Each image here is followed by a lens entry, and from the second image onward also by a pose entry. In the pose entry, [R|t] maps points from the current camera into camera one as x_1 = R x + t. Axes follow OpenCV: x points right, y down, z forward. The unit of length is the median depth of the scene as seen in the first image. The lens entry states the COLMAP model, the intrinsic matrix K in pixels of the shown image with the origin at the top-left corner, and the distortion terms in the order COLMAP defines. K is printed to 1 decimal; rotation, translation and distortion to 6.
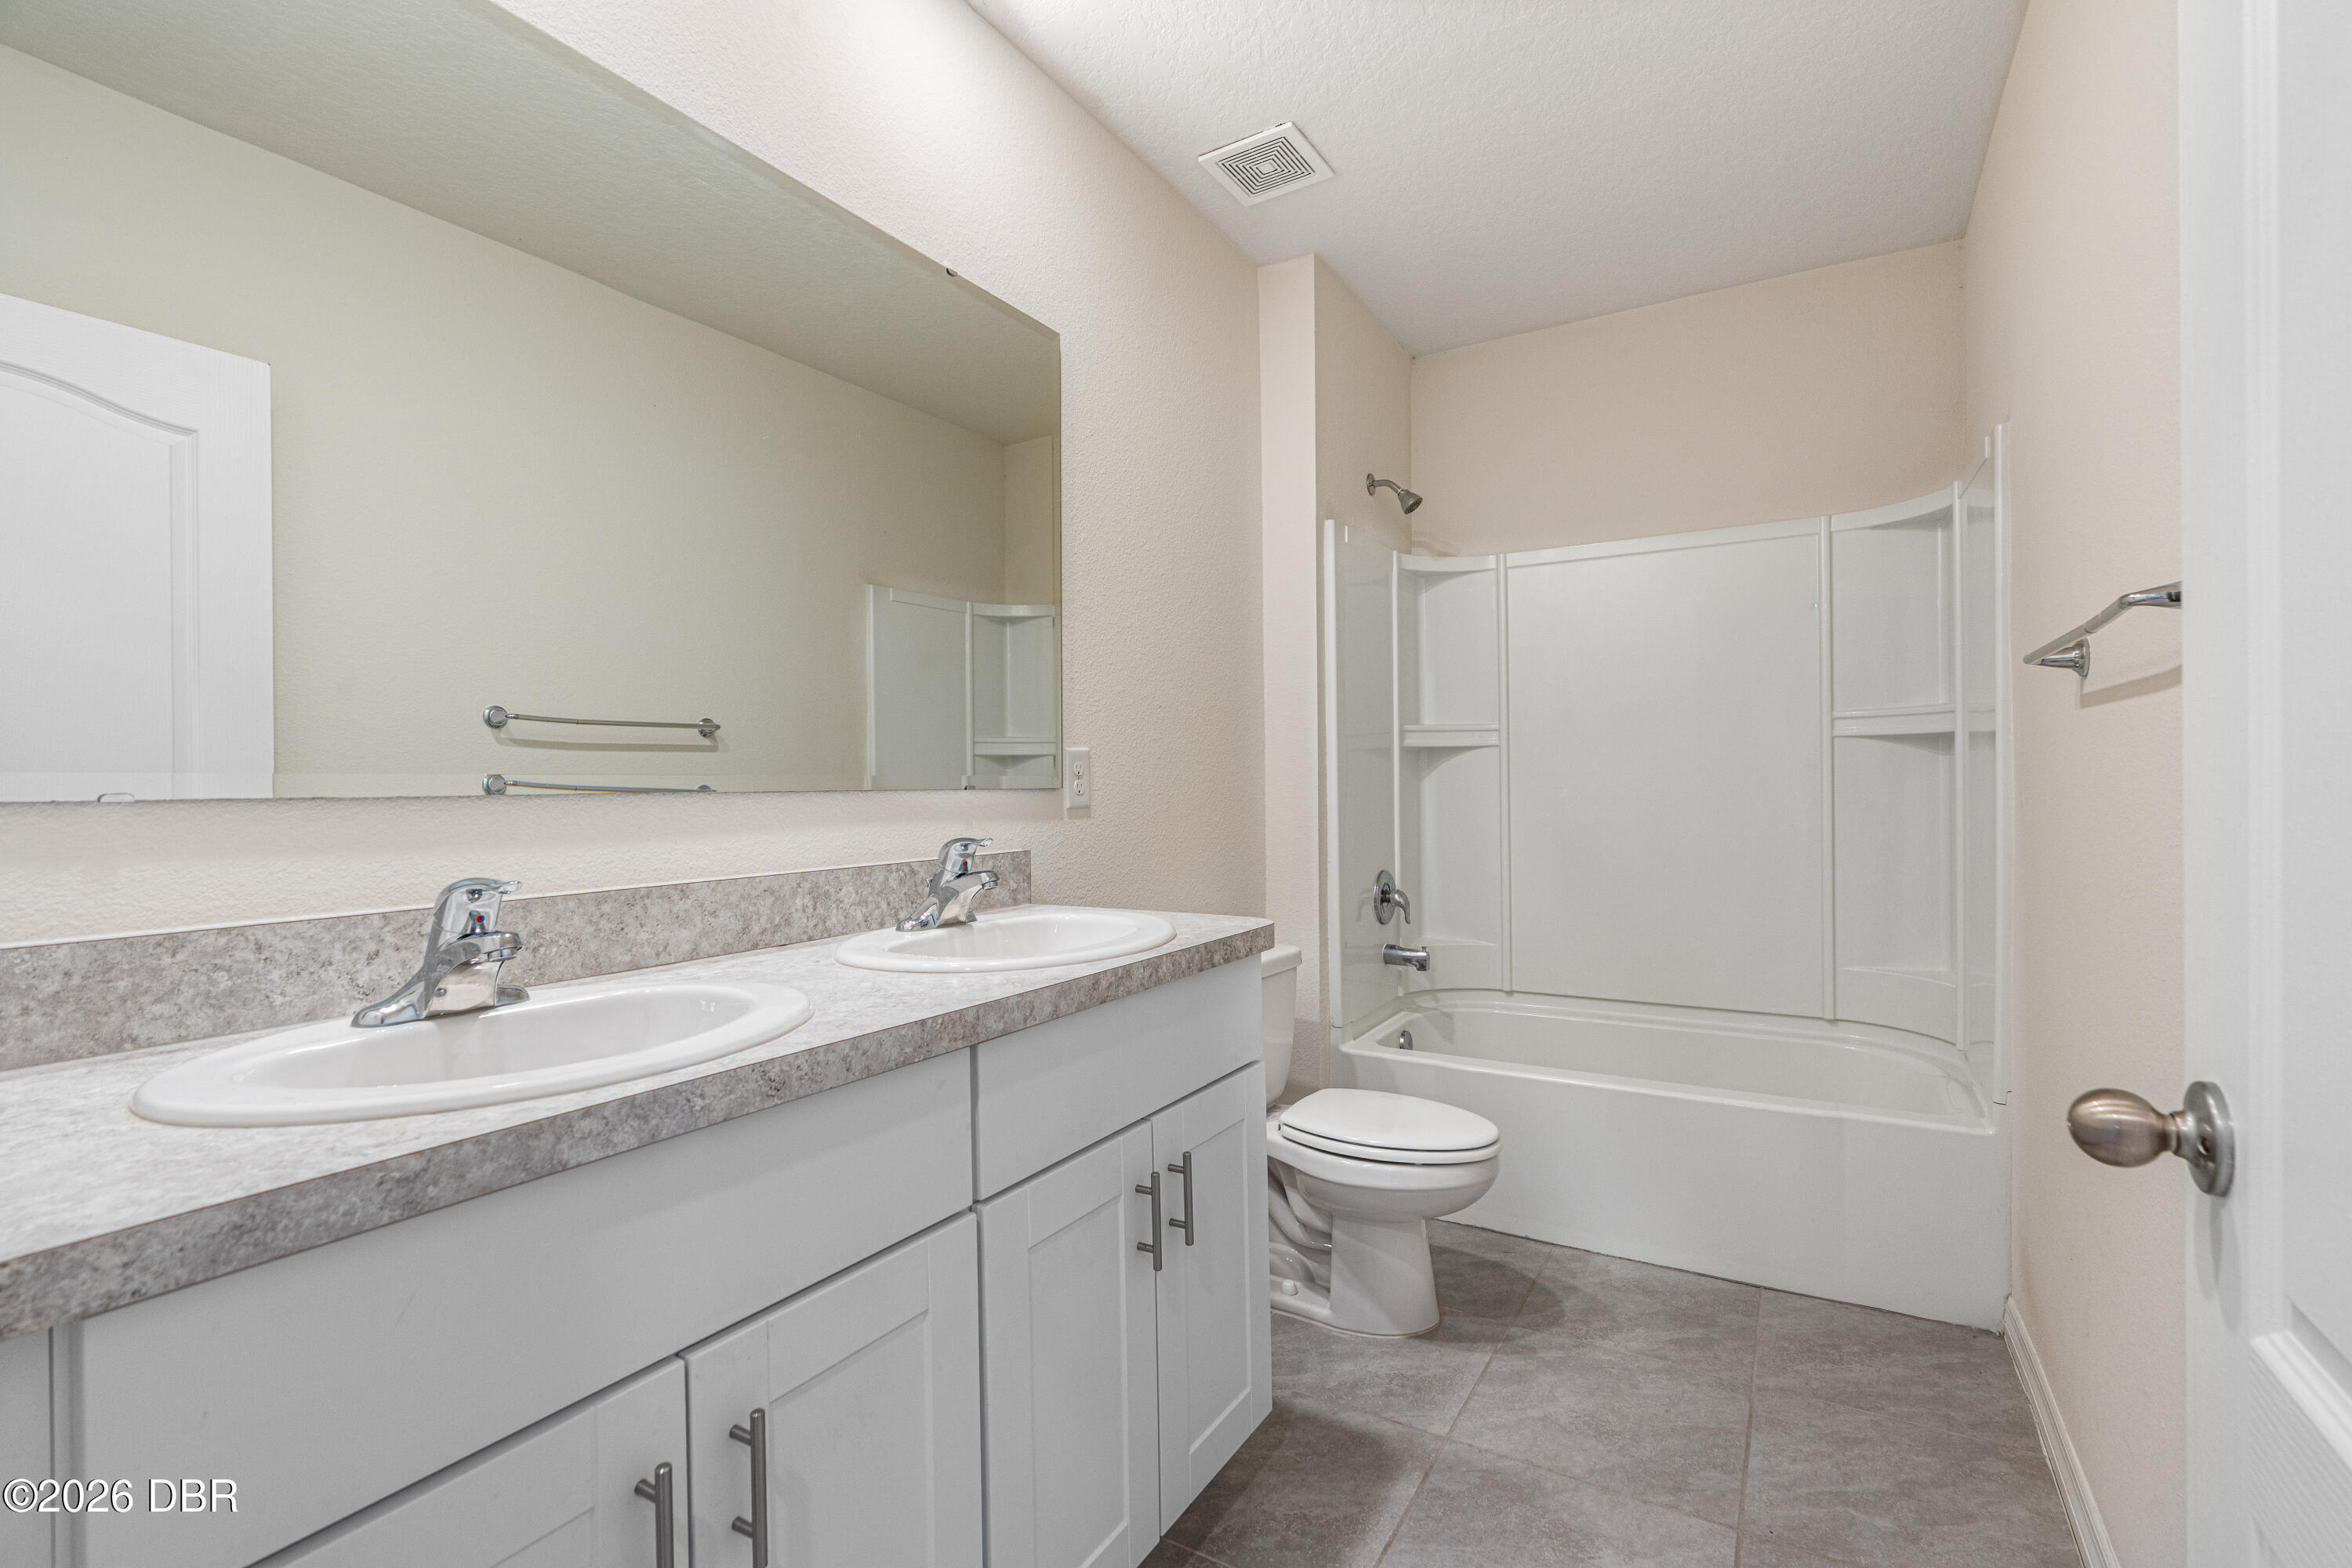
lens RADIAL K [[1039.1, 0, 1180.6], [0, 1039.1, 793.8], [0, 0, 1]] dist [-0.002978, 0.000732]
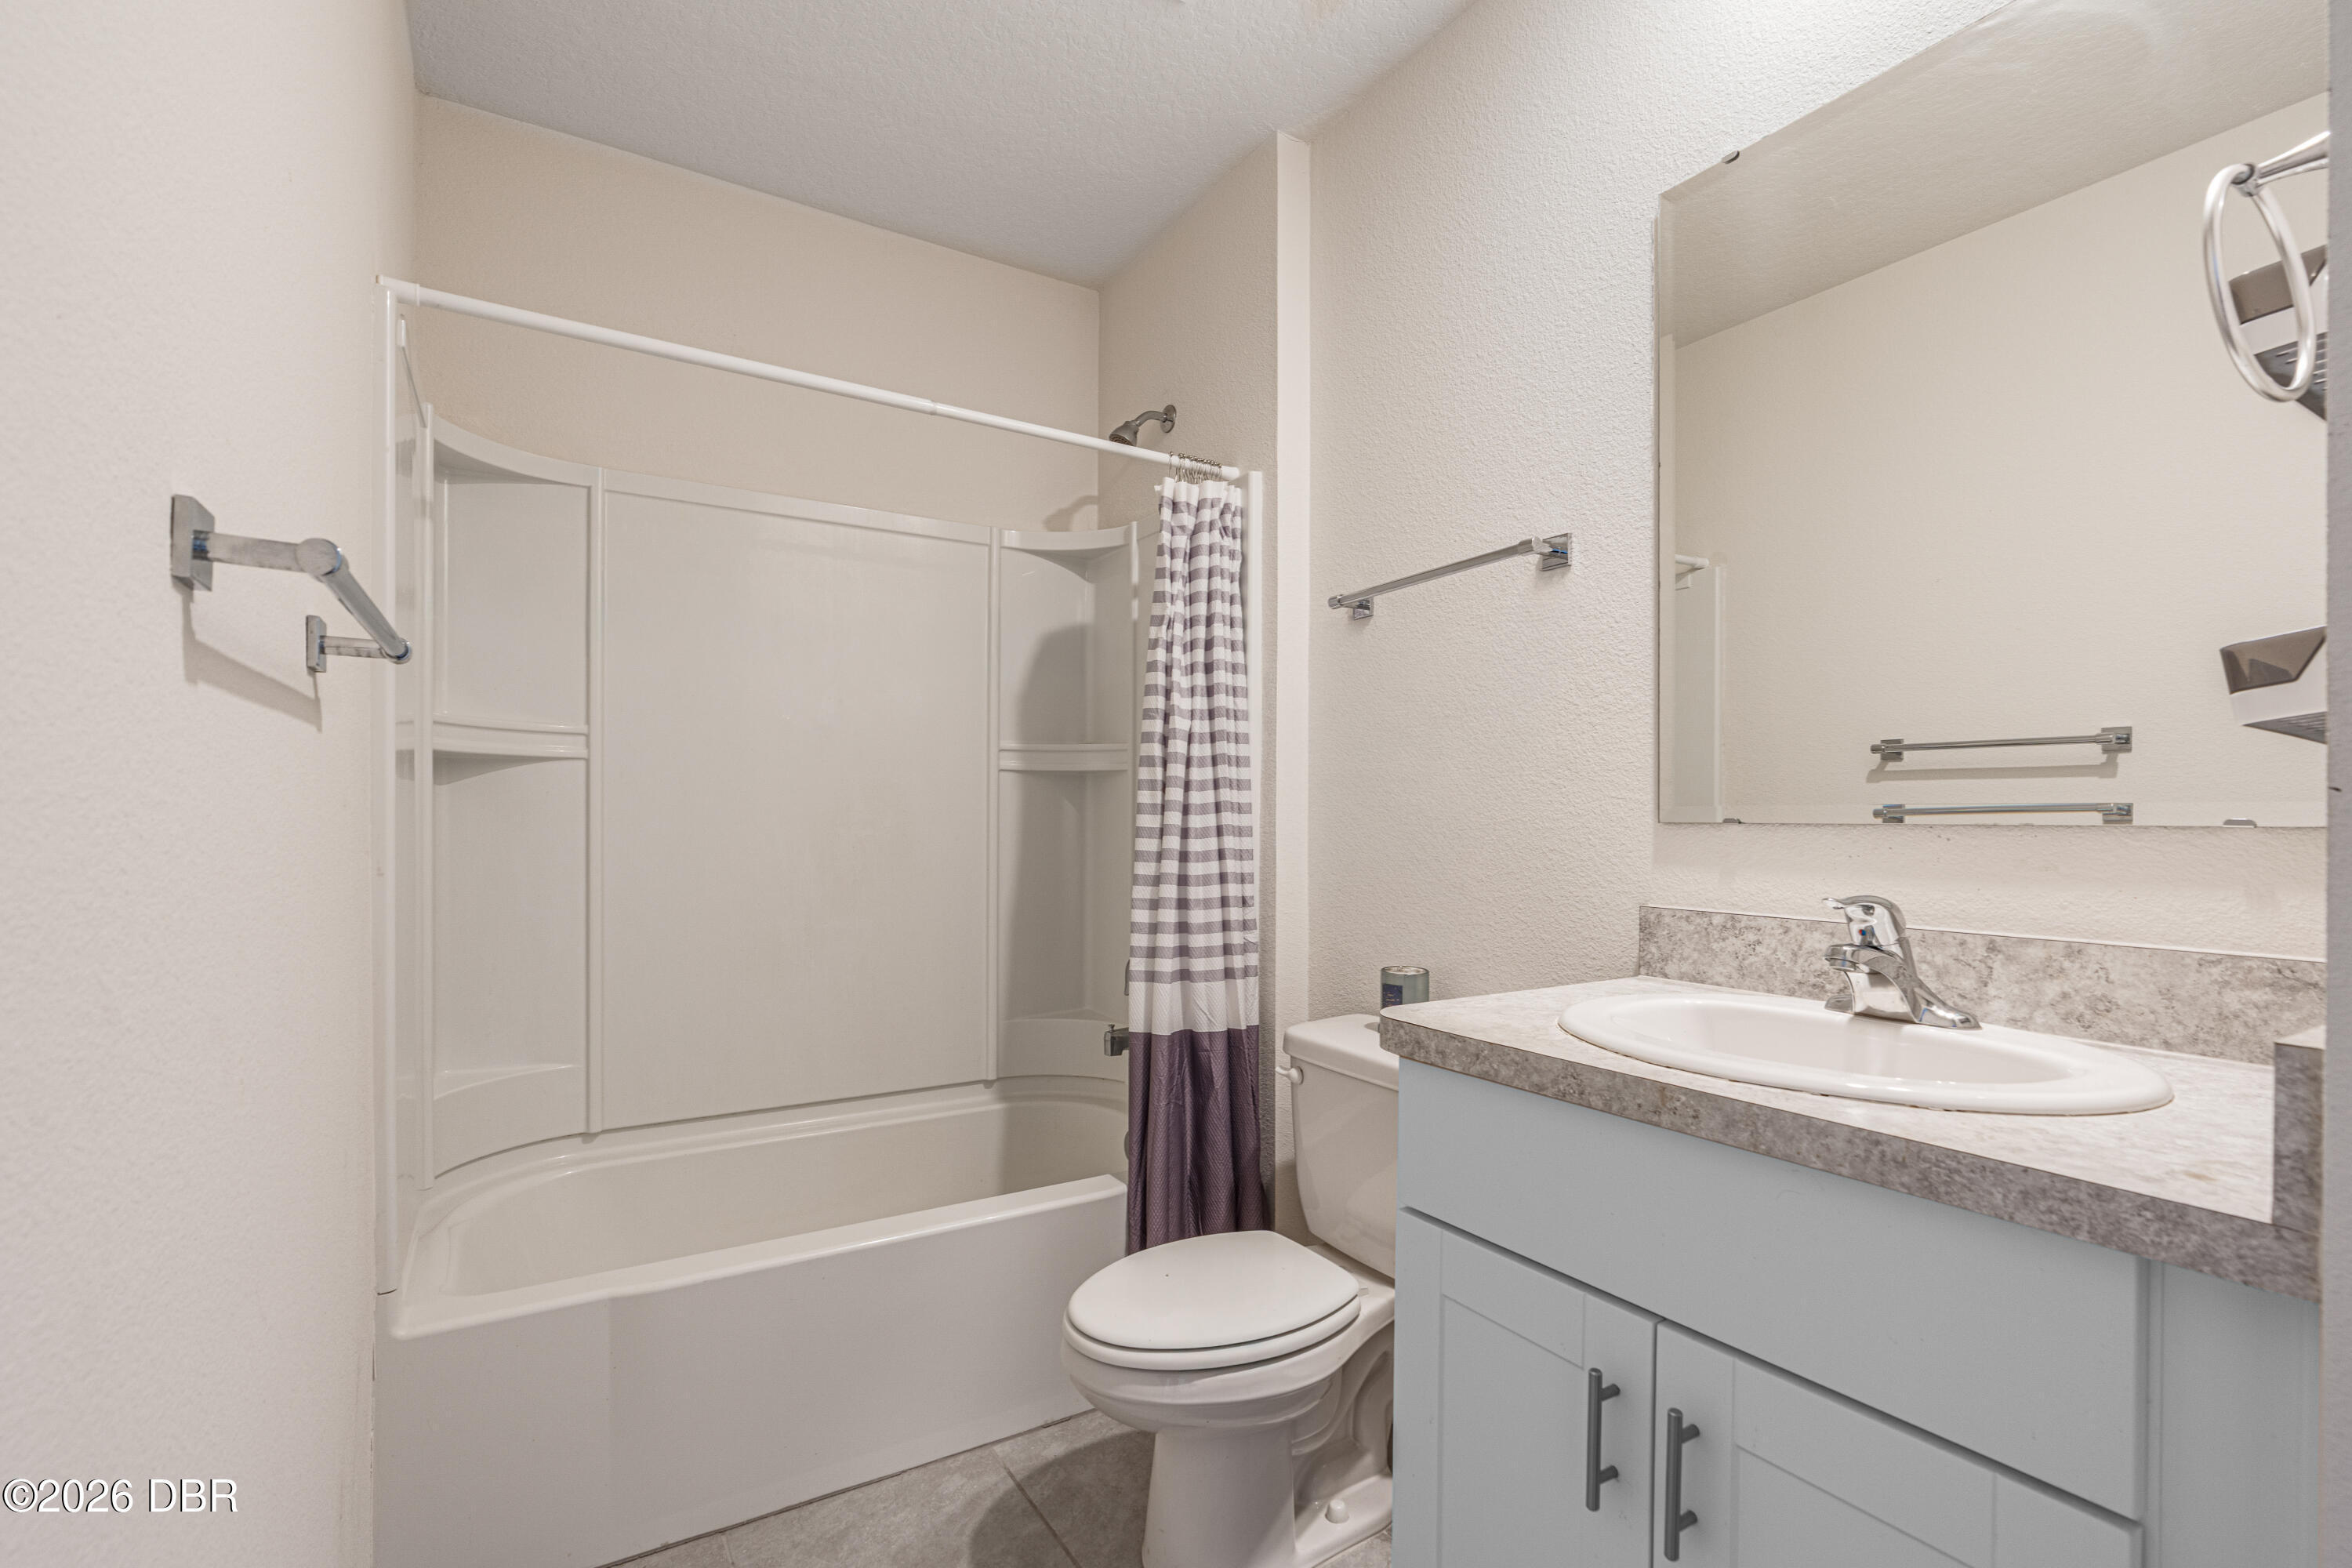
lens RADIAL K [[1039.1, 0, 1180.6], [0, 1039.1, 793.8], [0, 0, 1]] dist [-0.002978, 0.000732]
pose [[-0.447375, 0.005654, -0.894329, 0.681531], [0.008606, 0.999961, 0.002016, -0.040940], [0.894305, -0.006794, -0.447406, 0.919580]]
